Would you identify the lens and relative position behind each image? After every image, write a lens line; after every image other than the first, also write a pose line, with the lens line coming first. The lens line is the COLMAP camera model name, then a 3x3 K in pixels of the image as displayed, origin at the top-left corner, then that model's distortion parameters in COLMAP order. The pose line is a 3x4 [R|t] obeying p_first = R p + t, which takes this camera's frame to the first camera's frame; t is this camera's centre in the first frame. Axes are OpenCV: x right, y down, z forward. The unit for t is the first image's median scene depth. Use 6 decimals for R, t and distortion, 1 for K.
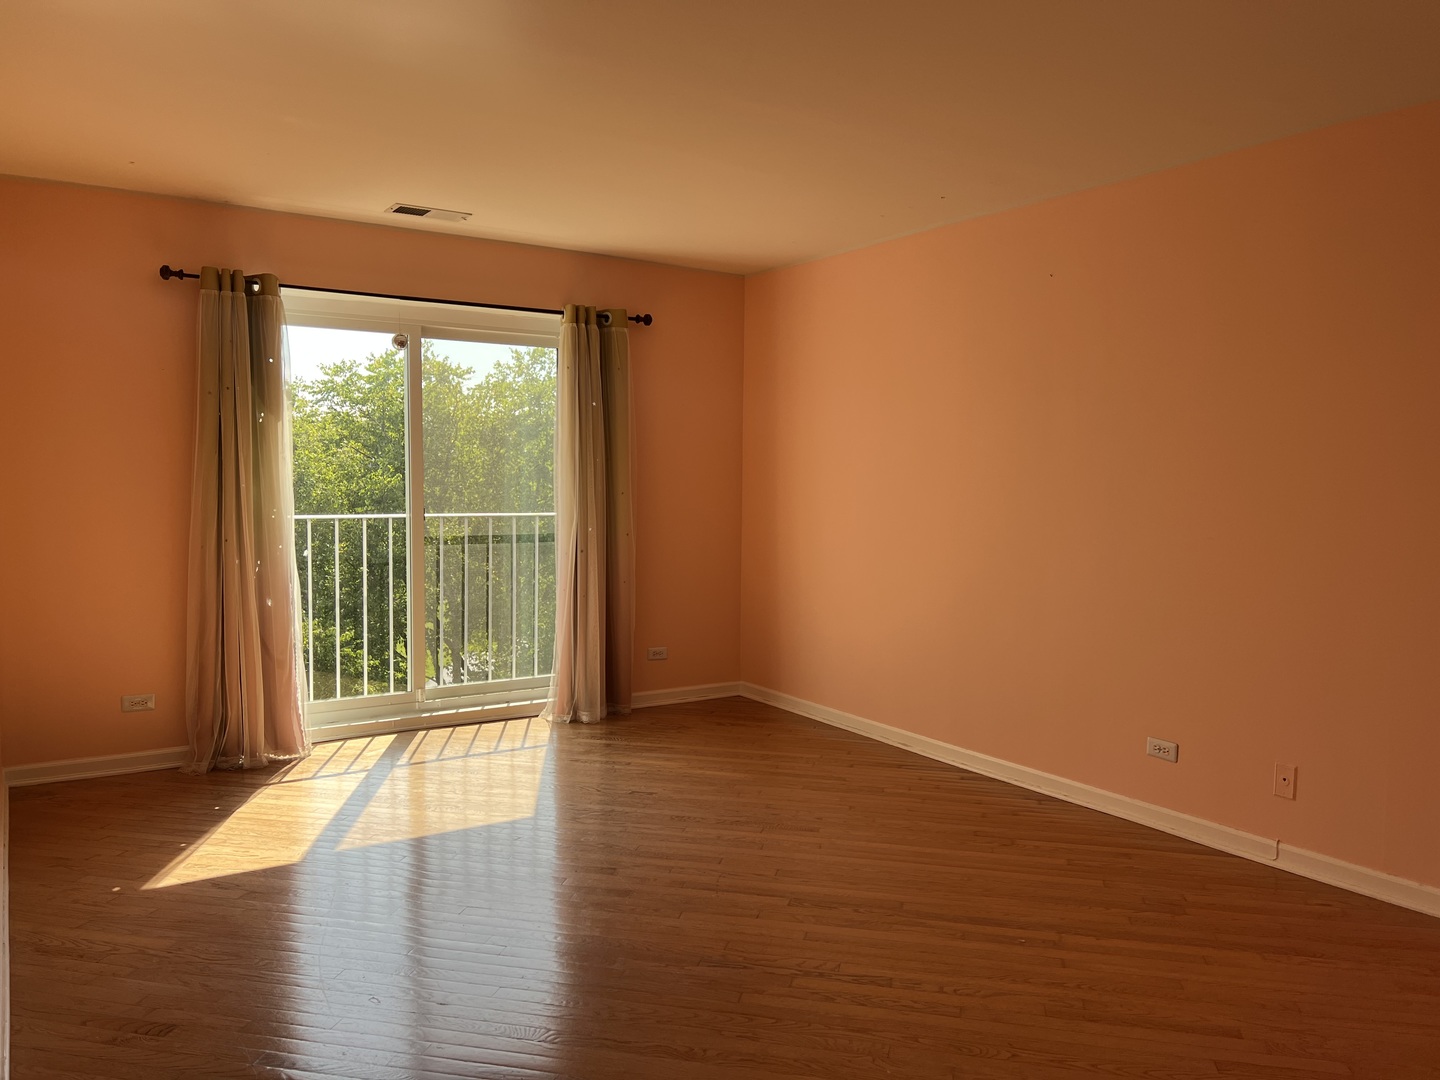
lens RADIAL K [[1078.9, 0, 713.0], [0, 1078.9, 541.2], [0, 0, 1]] dist [0.065214, -0.071458]
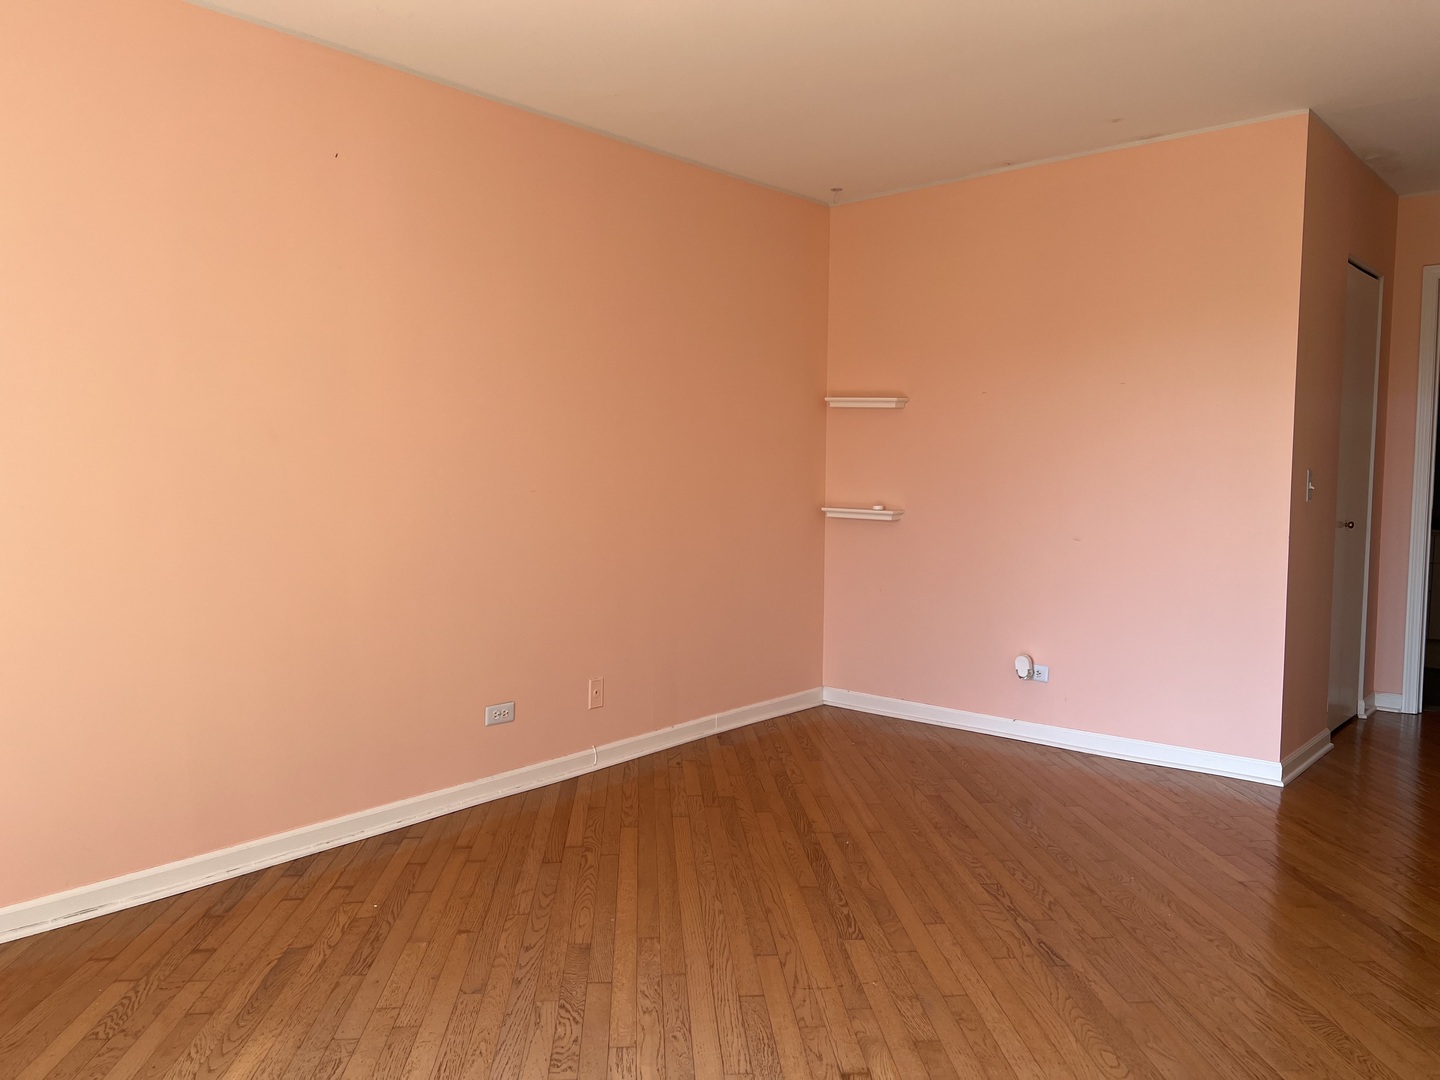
lens RADIAL K [[1078.9, 0, 713.0], [0, 1078.9, 541.2], [0, 0, 1]] dist [0.065214, -0.071458]
pose [[-0.272196, -0.084408, 0.958532, -0.674856], [0.054794, 0.993169, 0.103018, -0.061920], [-0.960680, 0.080563, -0.265712, 1.302559]]
